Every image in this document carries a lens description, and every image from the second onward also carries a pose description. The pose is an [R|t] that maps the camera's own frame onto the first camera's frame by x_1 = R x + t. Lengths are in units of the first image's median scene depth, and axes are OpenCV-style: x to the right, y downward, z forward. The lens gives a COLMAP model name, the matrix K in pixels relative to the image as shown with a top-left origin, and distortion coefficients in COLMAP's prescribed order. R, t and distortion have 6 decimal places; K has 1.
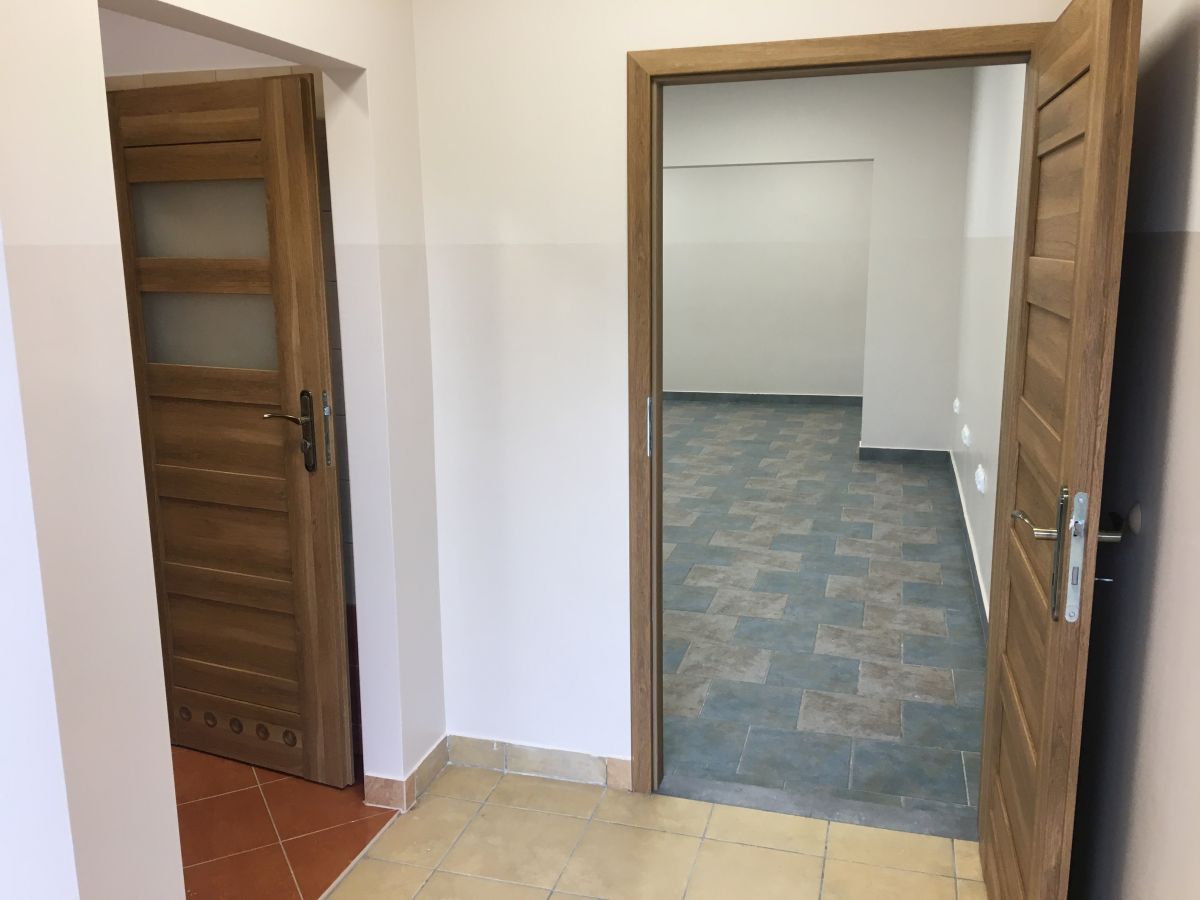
lens RADIAL K [[1005.6, 0, 600.0], [0, 1005.6, 450.0], [0, 0, 1]] dist [0.117101, -0.176152]
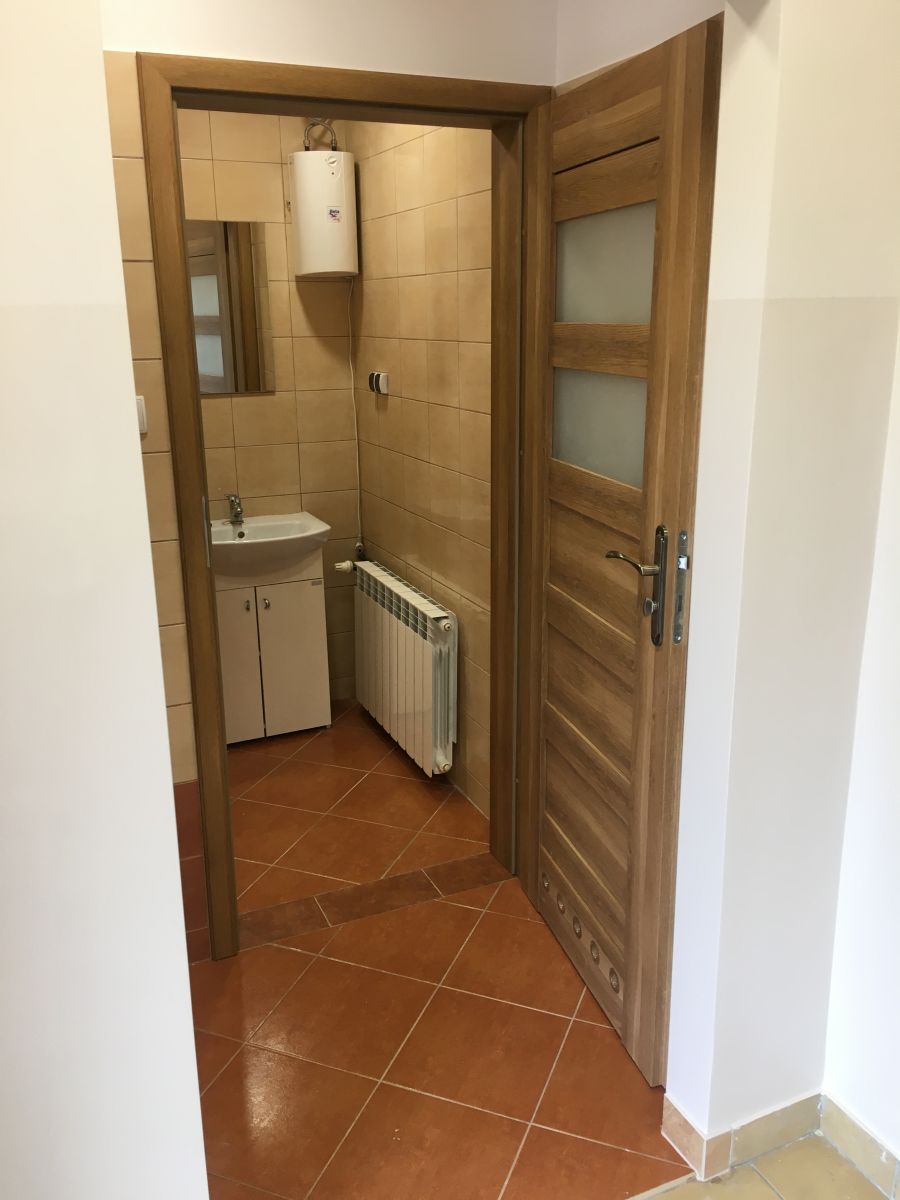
lens RADIAL K [[1005.6, 0, 450.0], [0, 1005.6, 600.0], [0, 0, 1]] dist [0.117101, -0.176152]
pose [[0.649849, 0.204684, -0.731984, 0.043764], [-0.138814, 0.978821, 0.150469, -0.034916], [0.747280, 0.003828, 0.664499, 0.172715]]
